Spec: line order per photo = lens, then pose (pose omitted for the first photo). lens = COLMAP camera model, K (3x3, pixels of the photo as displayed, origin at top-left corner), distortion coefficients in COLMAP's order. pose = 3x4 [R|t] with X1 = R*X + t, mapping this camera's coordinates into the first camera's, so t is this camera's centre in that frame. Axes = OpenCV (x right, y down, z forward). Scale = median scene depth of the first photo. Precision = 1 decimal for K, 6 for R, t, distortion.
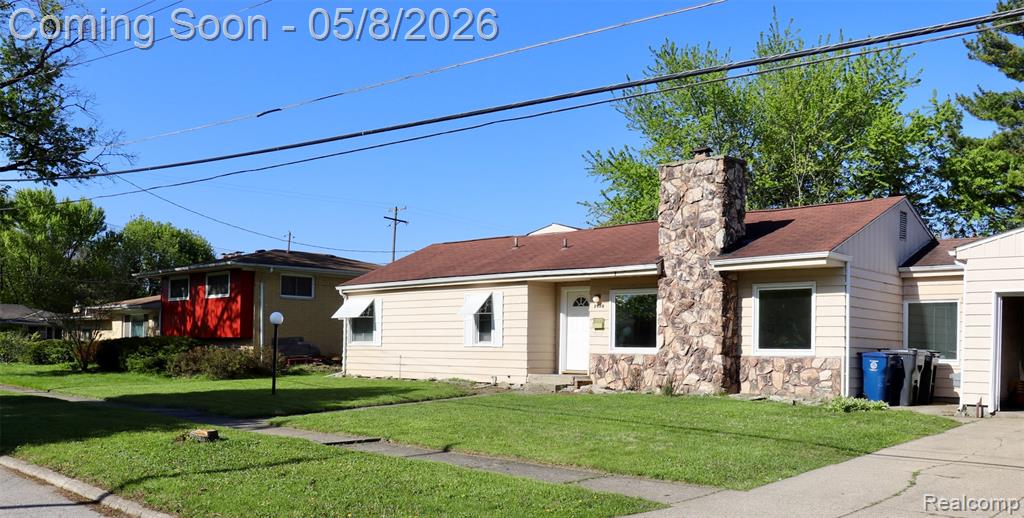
lens RADIAL K [[909.2, 0, 511.4], [0, 909.2, 355.9], [0, 0, 1]] dist [-0.186608, 0.156477]
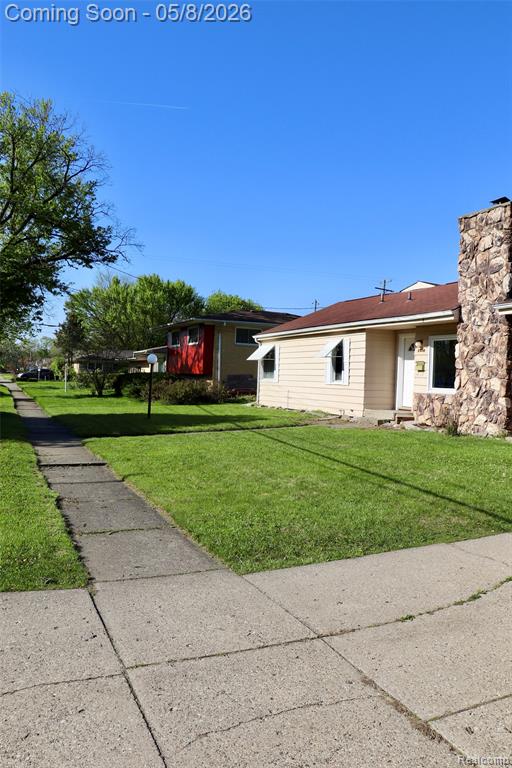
lens RADIAL K [[634.4, 0, 256.0], [0, 634.4, 384.0], [0, 0, 1]] dist [-0.203635, 0.219321]
pose [[0.922507, 0.021380, -0.385387, 0.208802], [-0.024441, 0.999697, -0.003044, -0.006416], [0.385205, 0.012227, 0.922750, 0.214203]]
